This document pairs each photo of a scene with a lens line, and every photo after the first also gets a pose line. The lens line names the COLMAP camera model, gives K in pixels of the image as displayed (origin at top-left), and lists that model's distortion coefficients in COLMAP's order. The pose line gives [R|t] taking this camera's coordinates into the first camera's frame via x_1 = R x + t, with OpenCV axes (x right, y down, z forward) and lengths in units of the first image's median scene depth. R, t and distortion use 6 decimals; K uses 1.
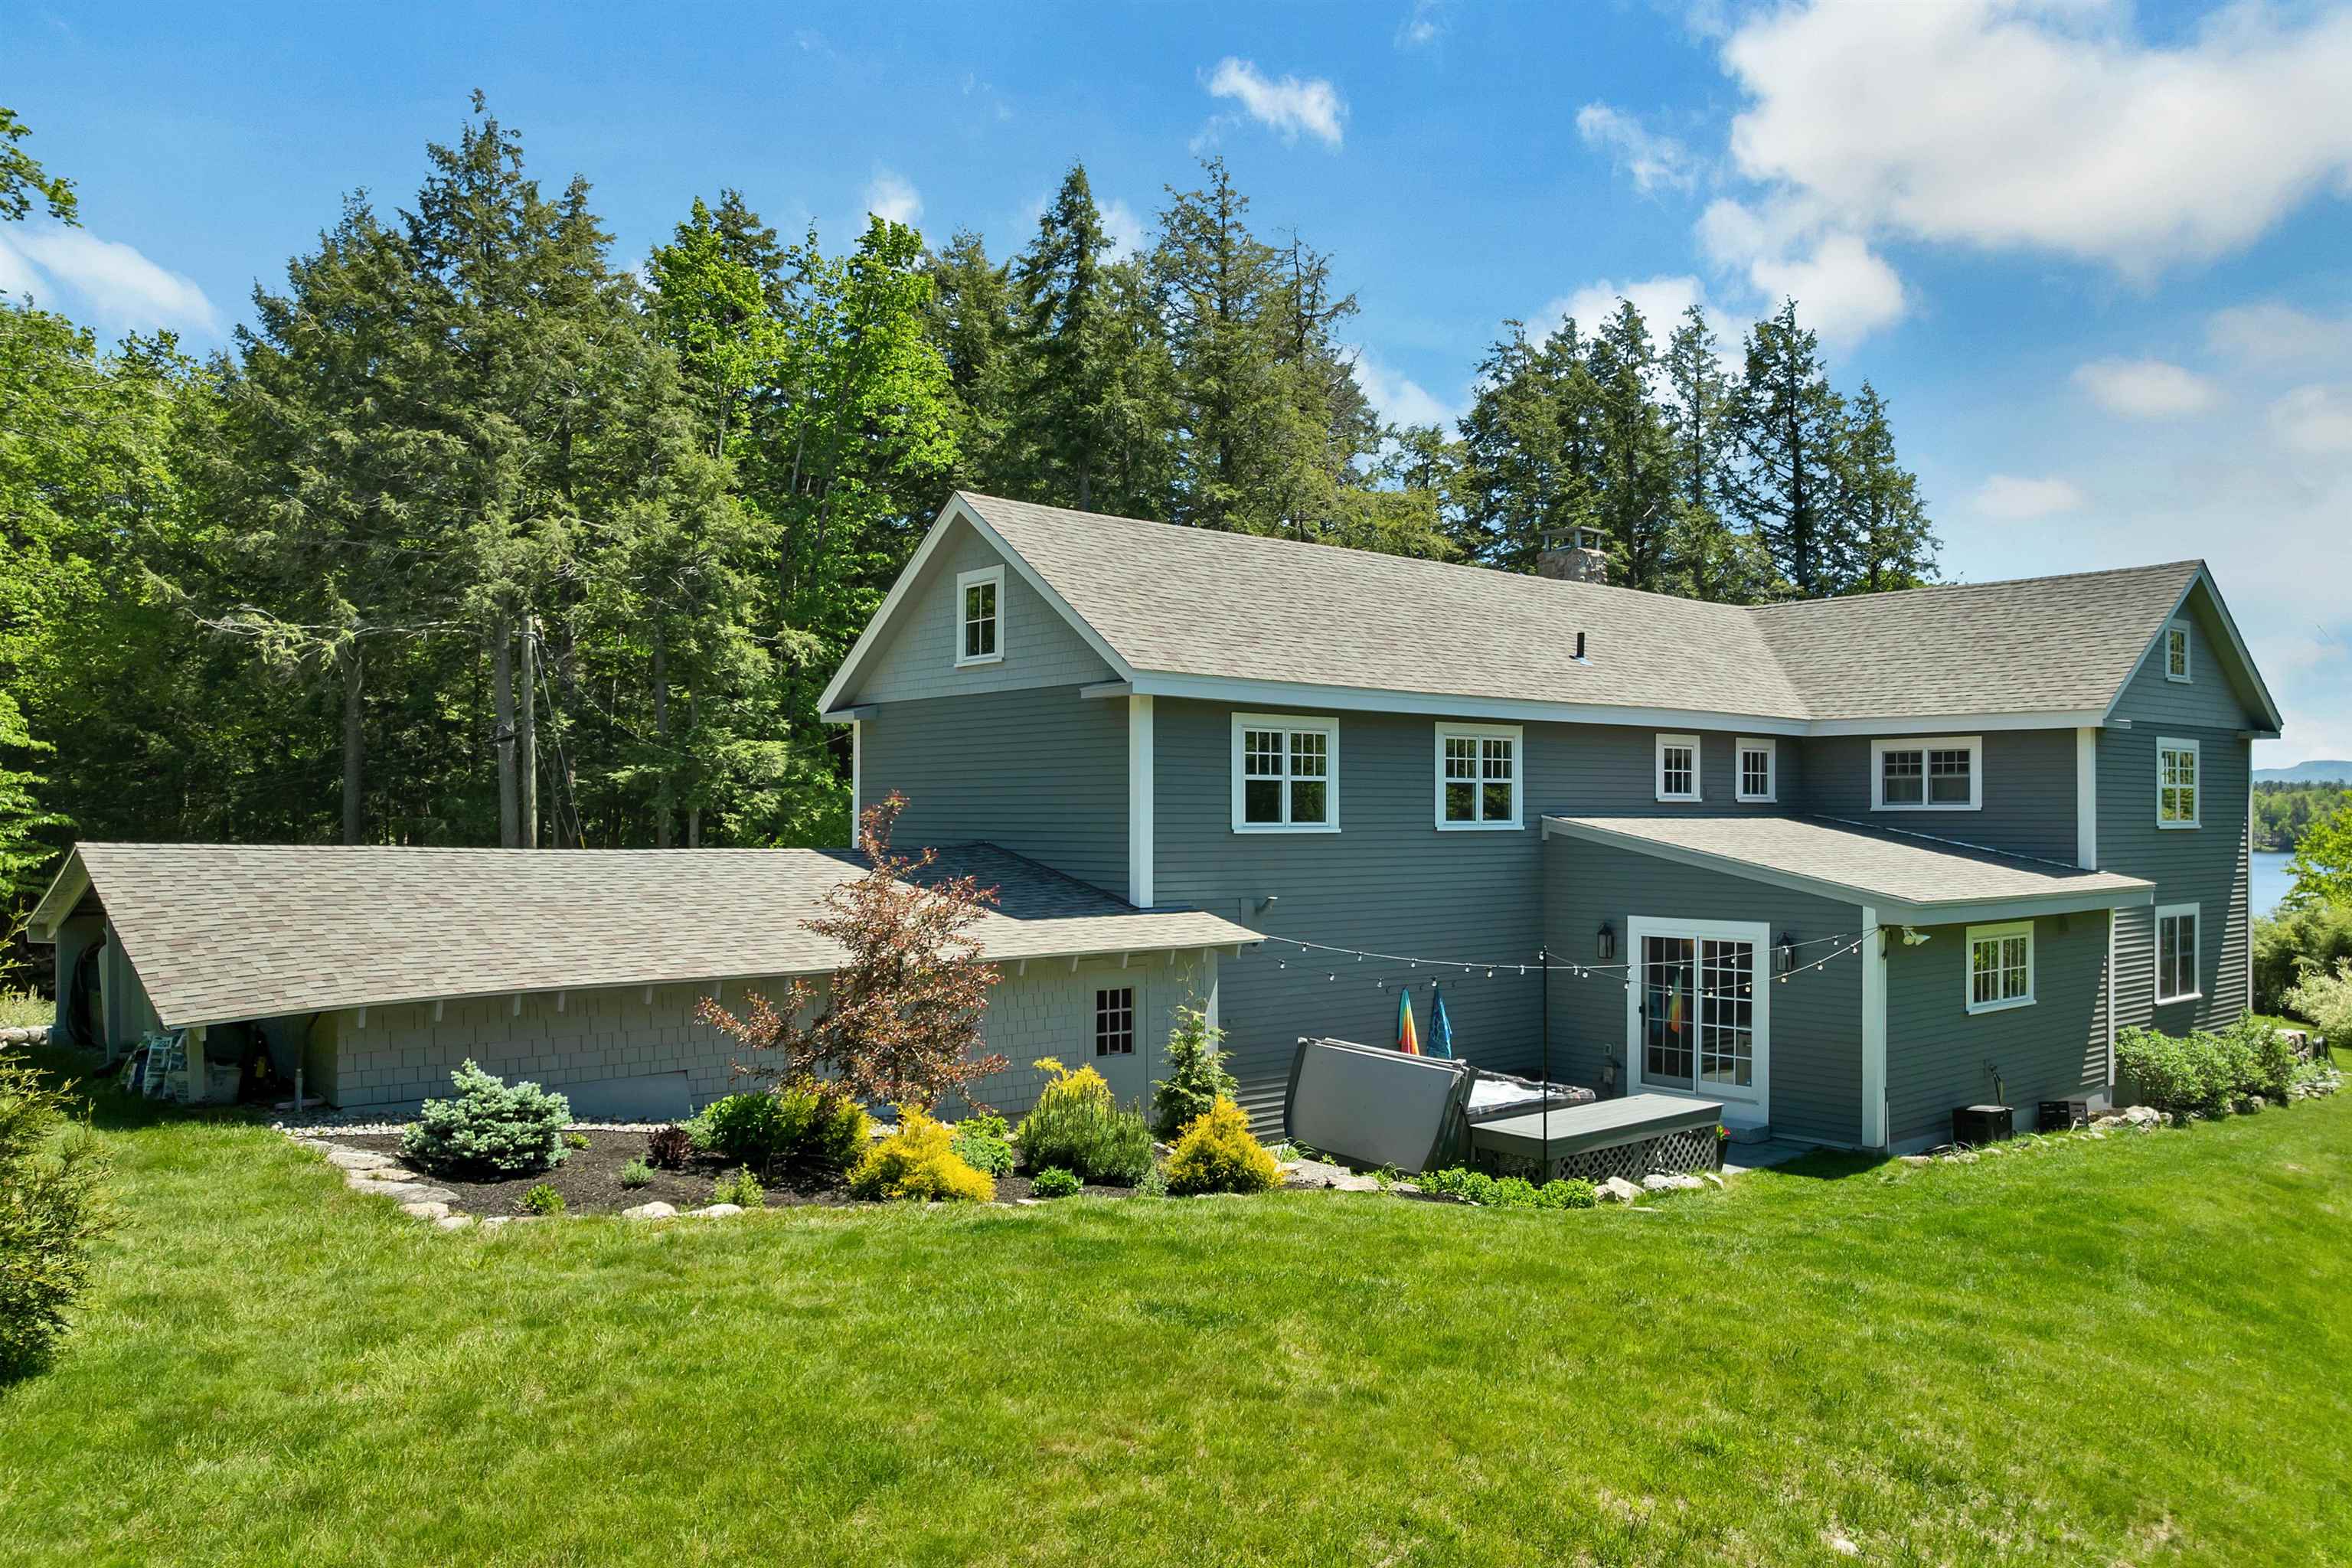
lens RADIAL K [[1689.9, 0, 1295.1], [0, 1689.9, 789.2], [0, 0, 1]] dist [-0.020983, -0.006490]
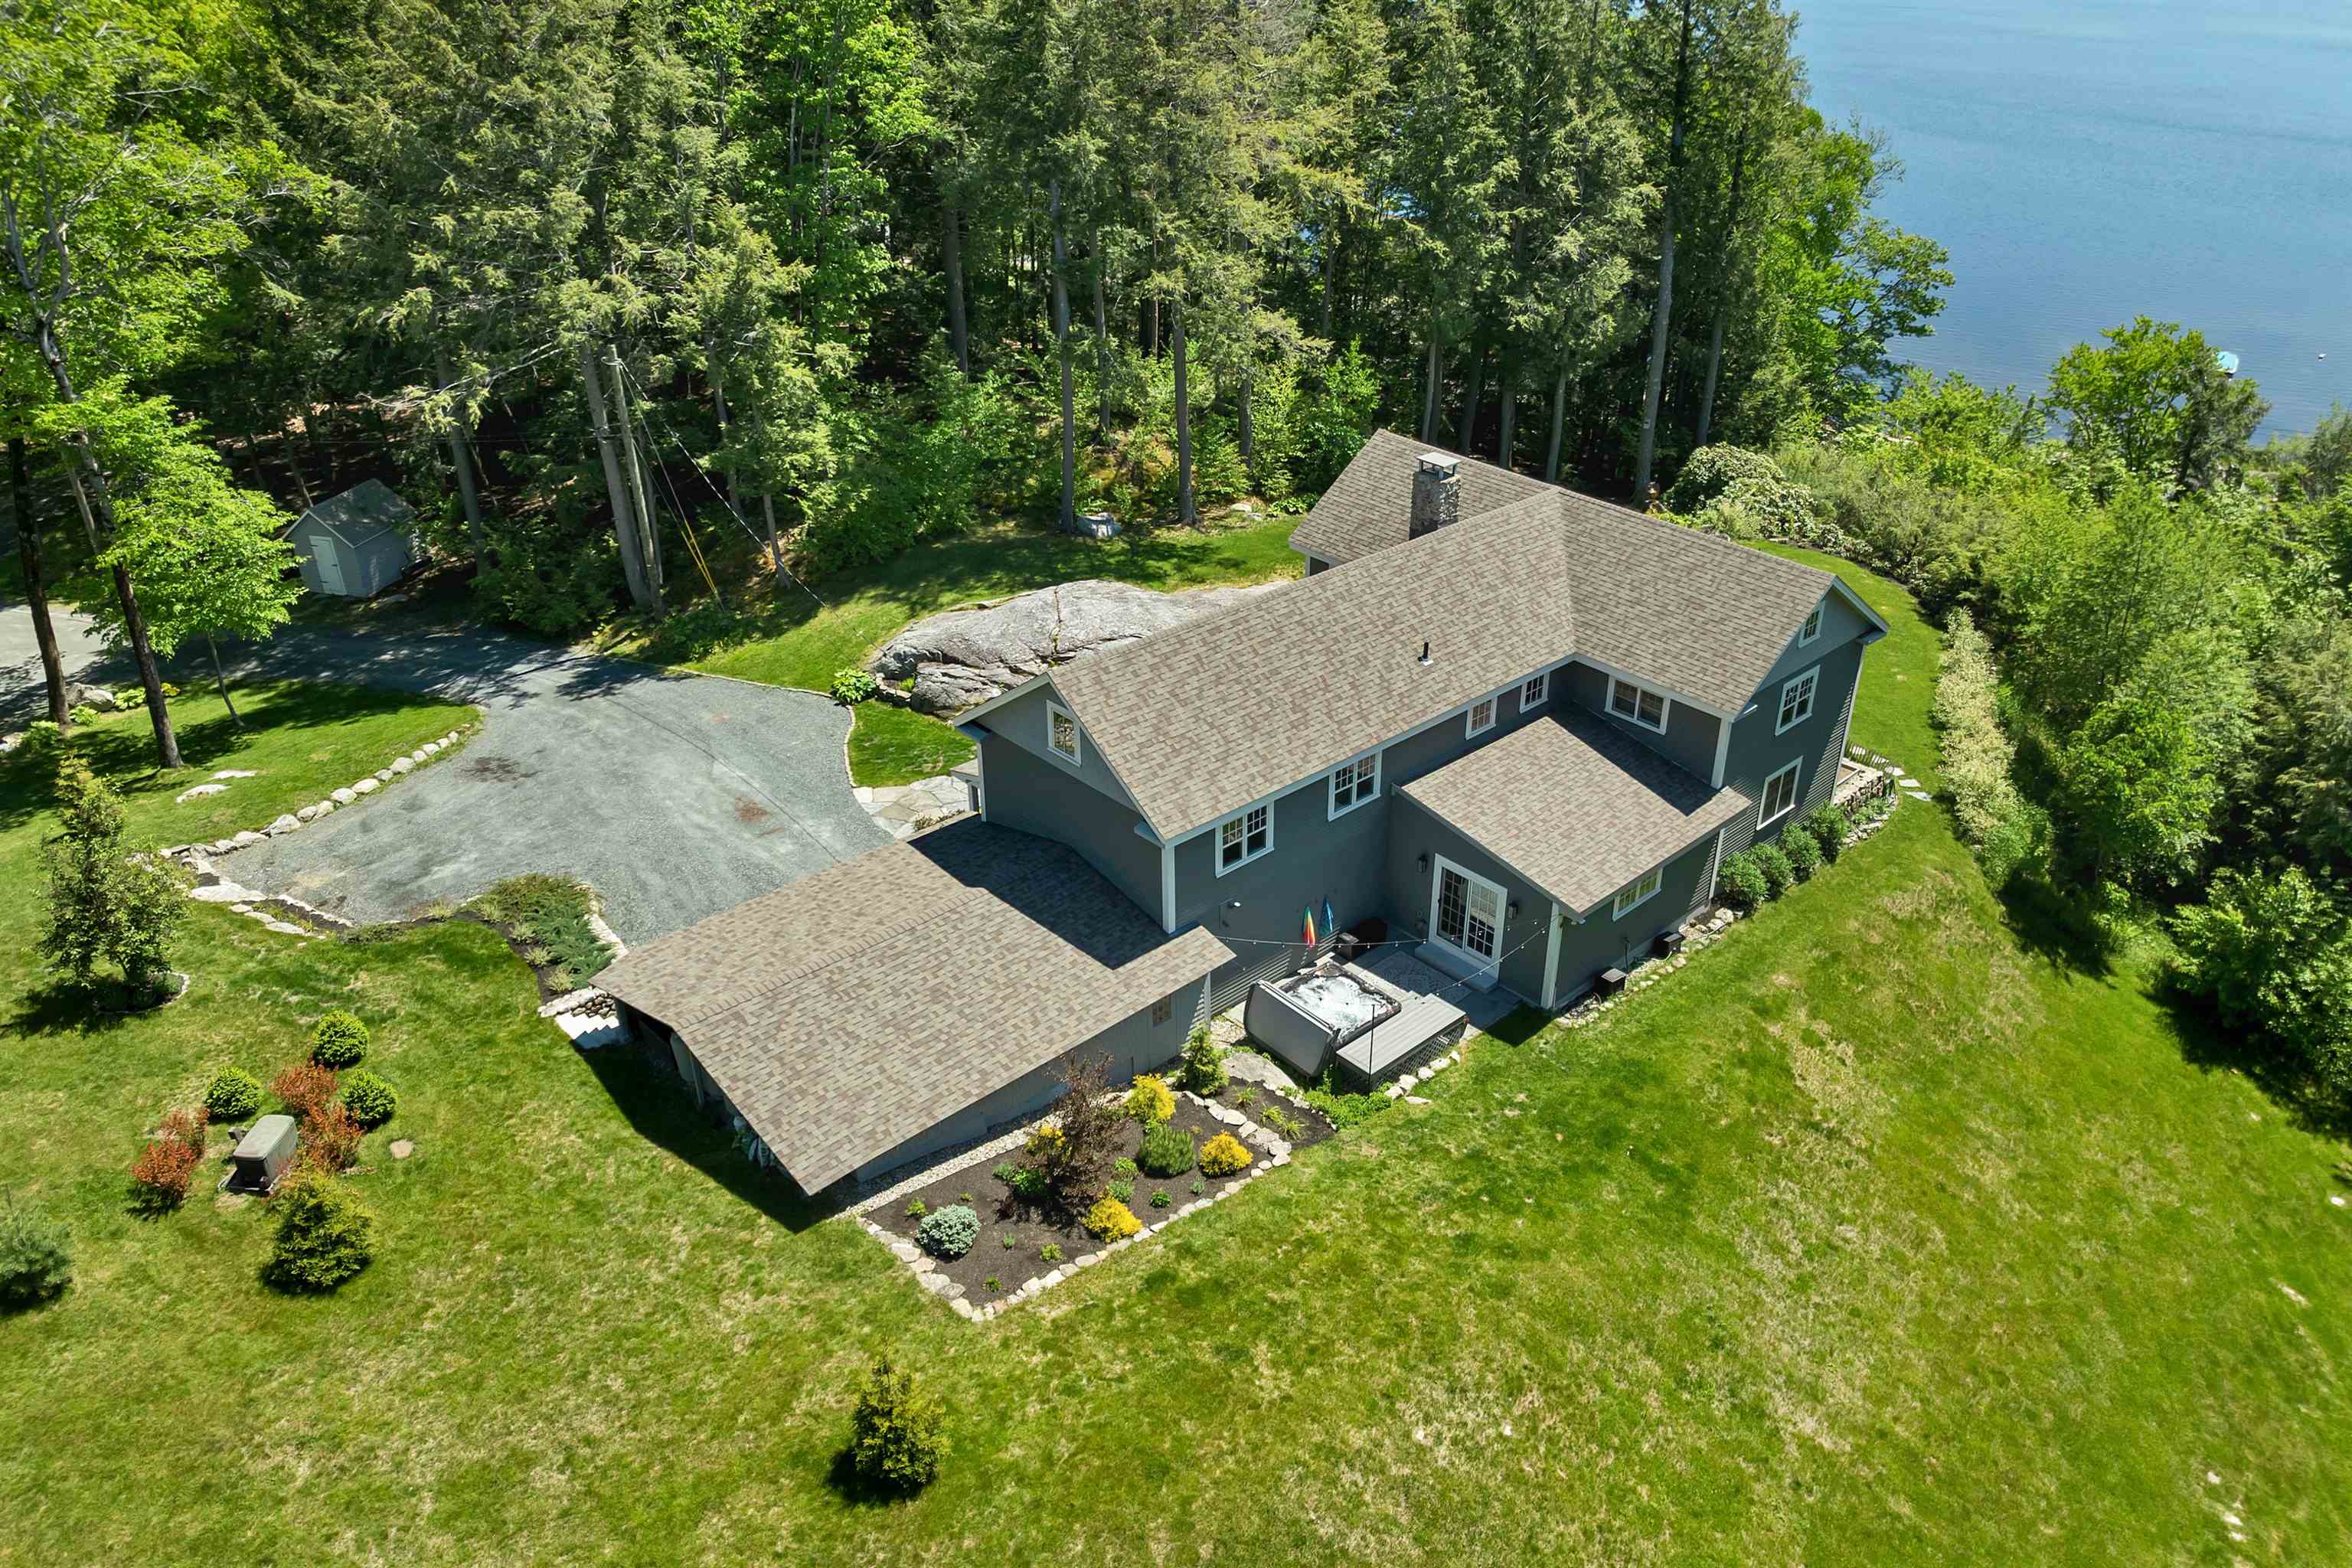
lens RADIAL K [[1689.9, 0, 1295.1], [0, 1689.9, 789.2], [0, 0, 1]] dist [-0.020983, -0.006490]
pose [[0.998697, -0.005937, 0.050683, -0.037034], [-0.020762, 0.860014, 0.509848, -0.851405], [-0.046615, -0.510236, 0.858770, -0.458212]]
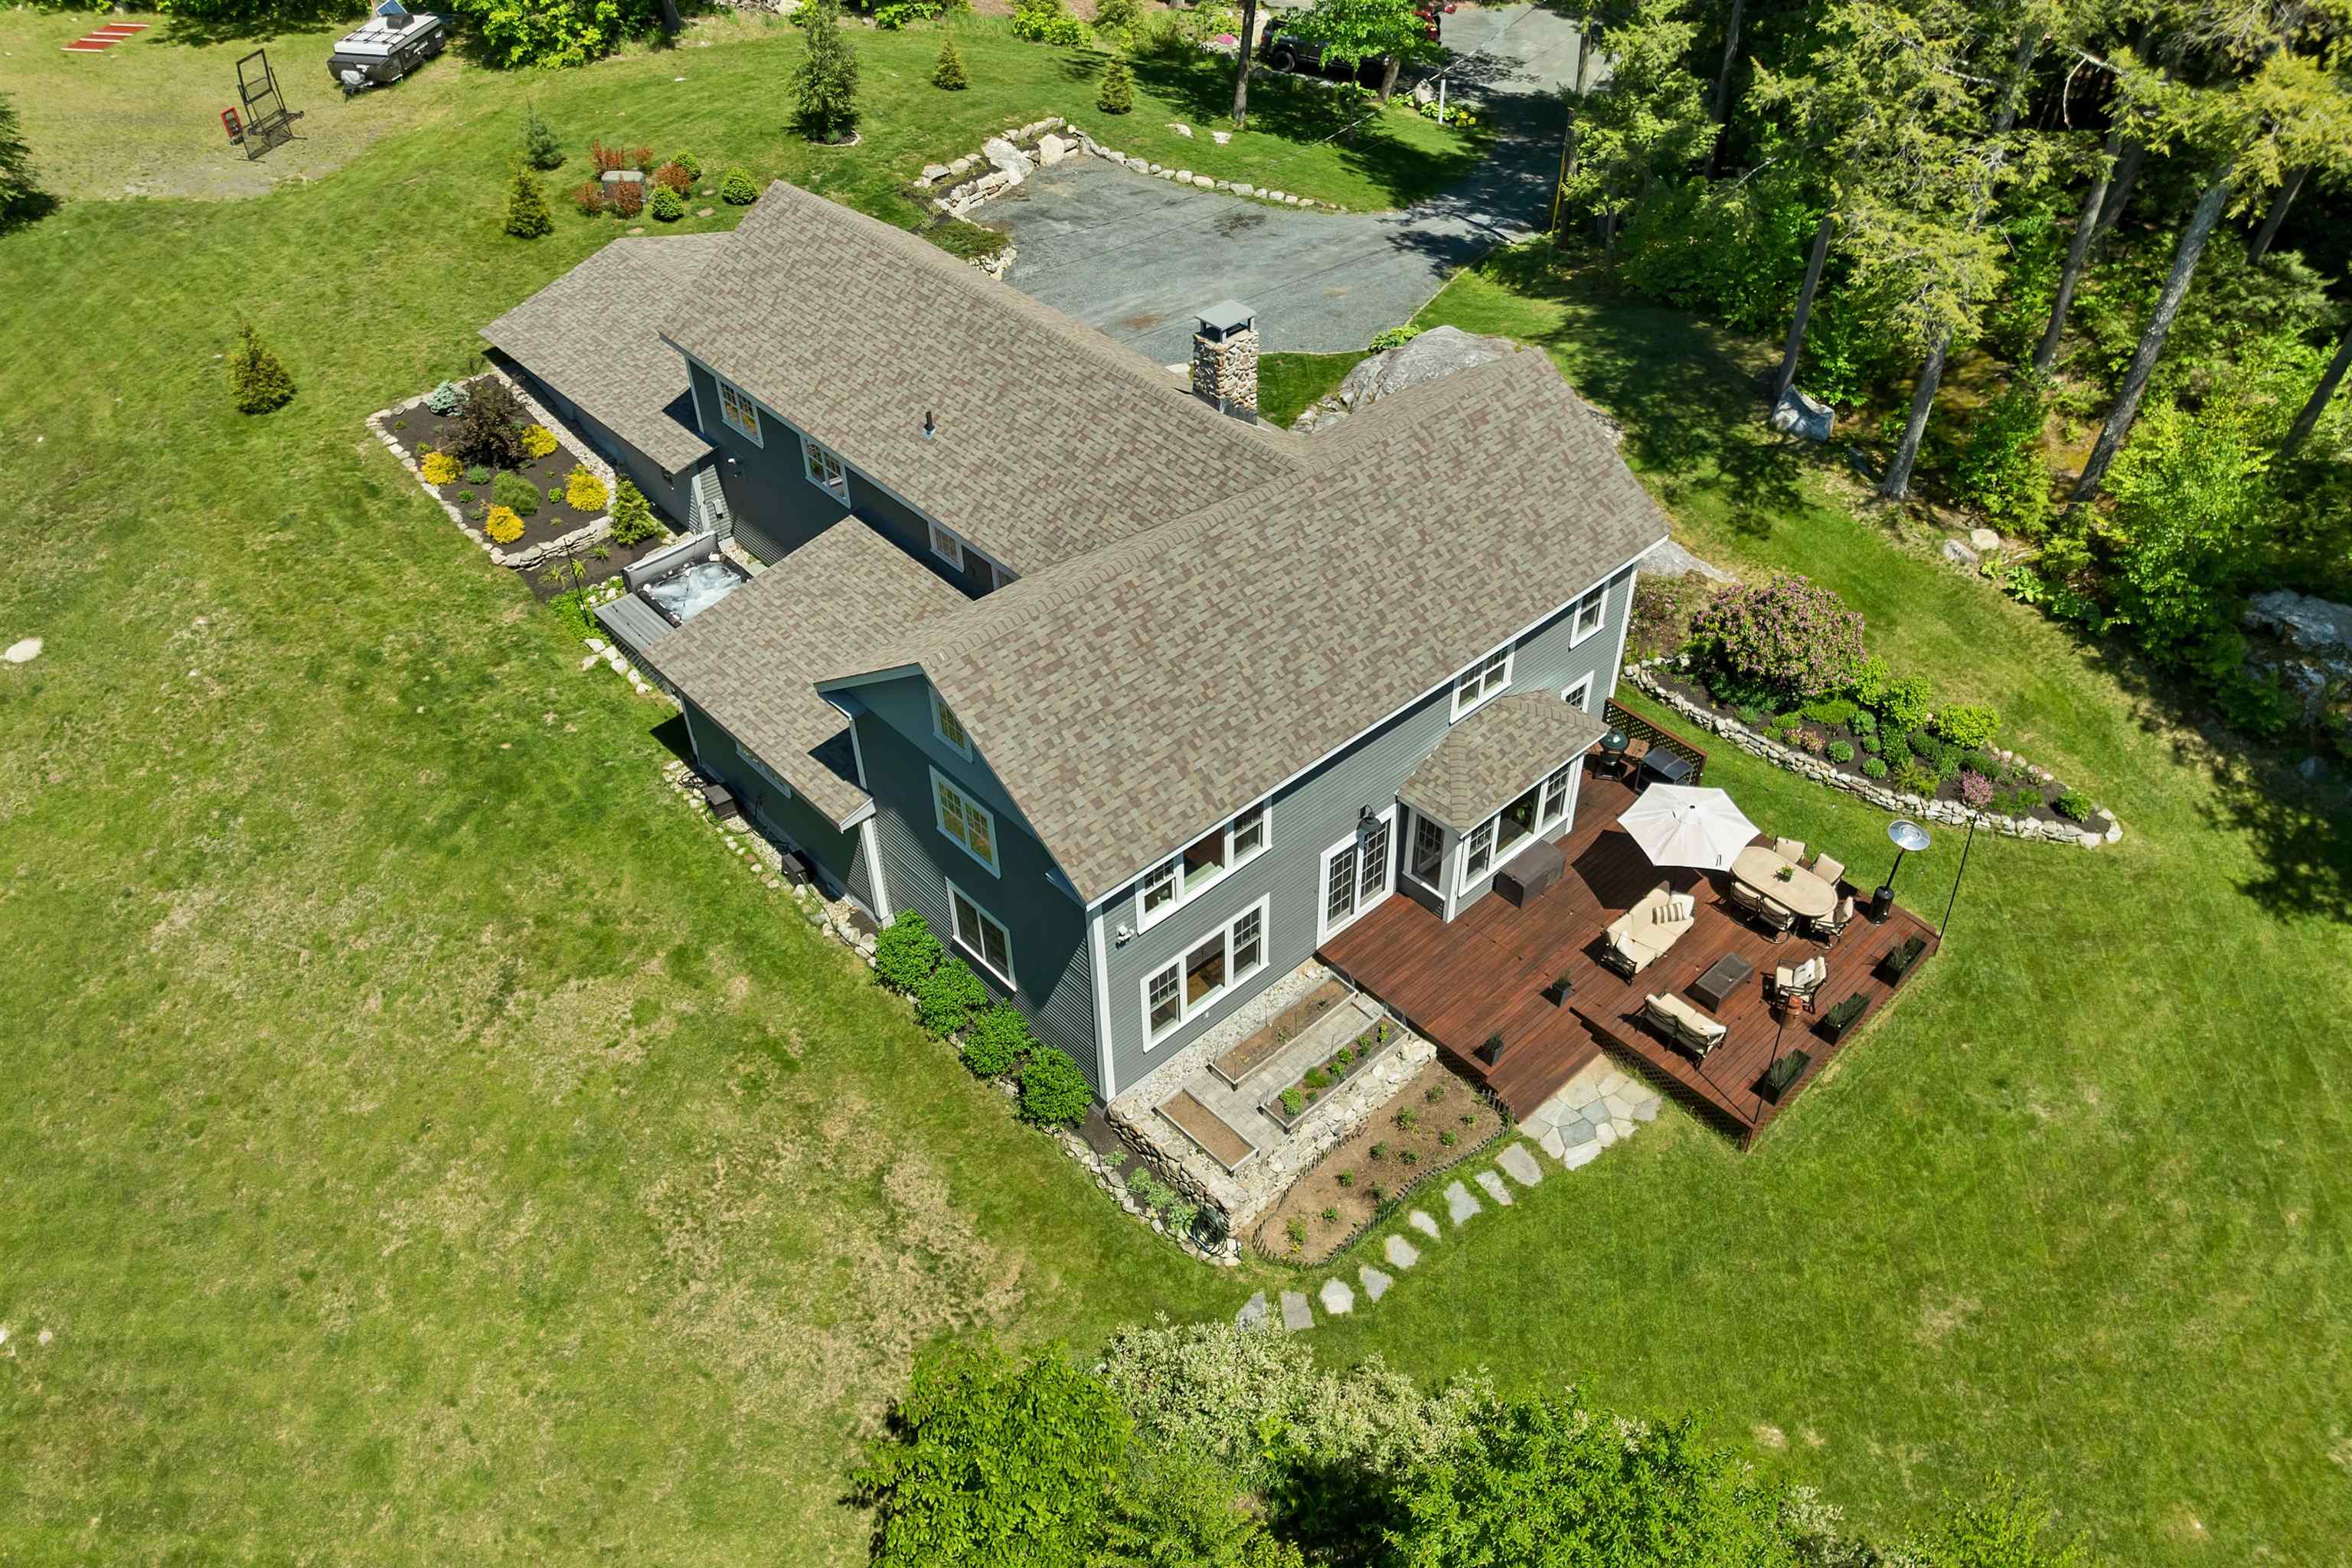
lens RADIAL K [[1745.2, 0, 1254.6], [0, 1745.2, 794.3], [0, 0, 1]] dist [-0.039171, 0.003897]
pose [[0.038421, 0.665169, -0.745704, 1.535665], [0.004391, 0.746135, 0.665780, -0.859795], [0.999252, -0.028854, 0.025746, 1.321755]]
